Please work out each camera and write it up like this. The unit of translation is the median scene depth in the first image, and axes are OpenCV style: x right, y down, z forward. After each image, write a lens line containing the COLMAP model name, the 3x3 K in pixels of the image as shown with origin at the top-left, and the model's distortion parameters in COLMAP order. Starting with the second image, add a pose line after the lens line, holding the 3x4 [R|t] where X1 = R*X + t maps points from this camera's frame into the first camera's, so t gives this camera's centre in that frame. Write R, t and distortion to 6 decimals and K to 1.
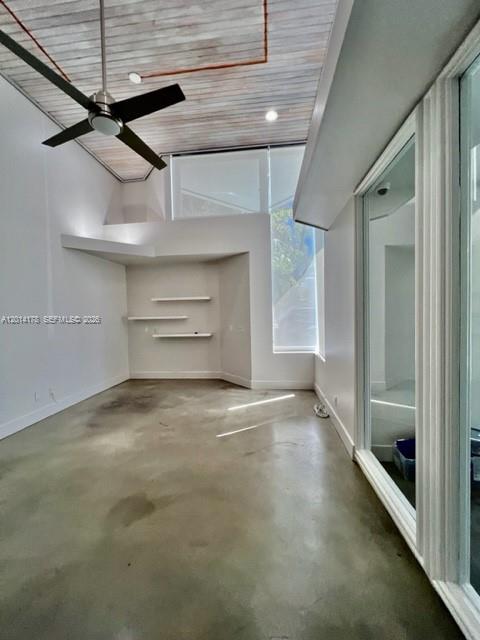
lens RADIAL K [[257.1, 0, 240.1], [0, 257.1, 320.6], [0, 0, 1]] dist [-0.001179, 0.000235]
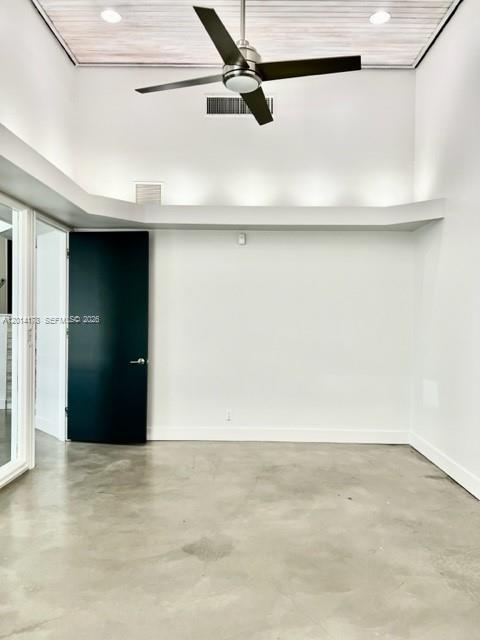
lens RADIAL K [[483.5, 0, 240.9], [0, 483.5, 323.0], [0, 0, 1]] dist [0.030136, -0.002917]
pose [[-0.994145, 0.014909, -0.107024, -0.200493], [0.009753, 0.998774, 0.048539, -0.064170], [0.107616, 0.047211, -0.993071, 1.453880]]
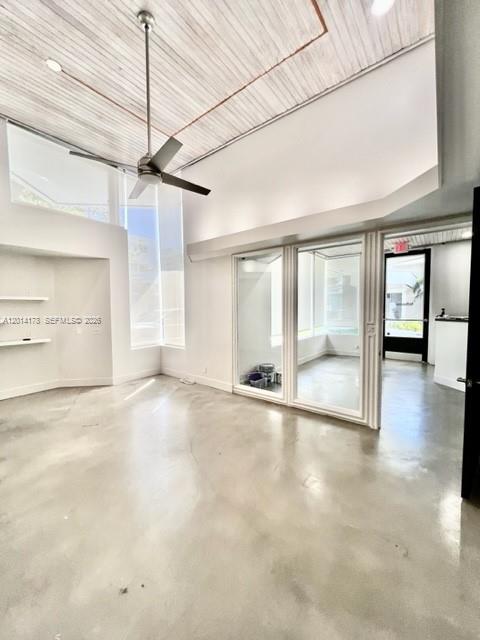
lens RADIAL K [[257.1, 0, 239.7], [0, 257.1, 321.0], [0, 0, 1]] dist [-0.001179, 0.000235]
pose [[0.530156, -0.026953, 0.847472, -0.826438], [0.019759, 0.999616, 0.019431, -0.023199], [-0.847670, 0.006444, 0.530485, -0.053508]]
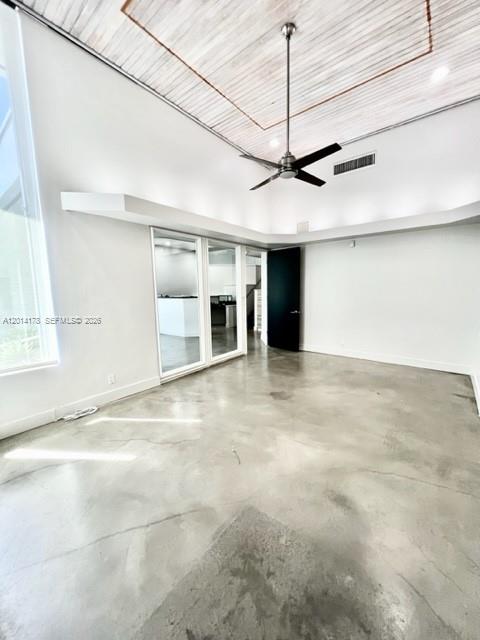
lens RADIAL K [[257.1, 0, 242.5], [0, 257.1, 320.8], [0, 0, 1]] dist [-0.001179, 0.000235]
pose [[-0.847296, -0.027914, 0.530388, -0.662600], [0.052725, 0.989265, 0.136293, -0.061073], [-0.528498, 0.143445, -0.836728, 1.498709]]
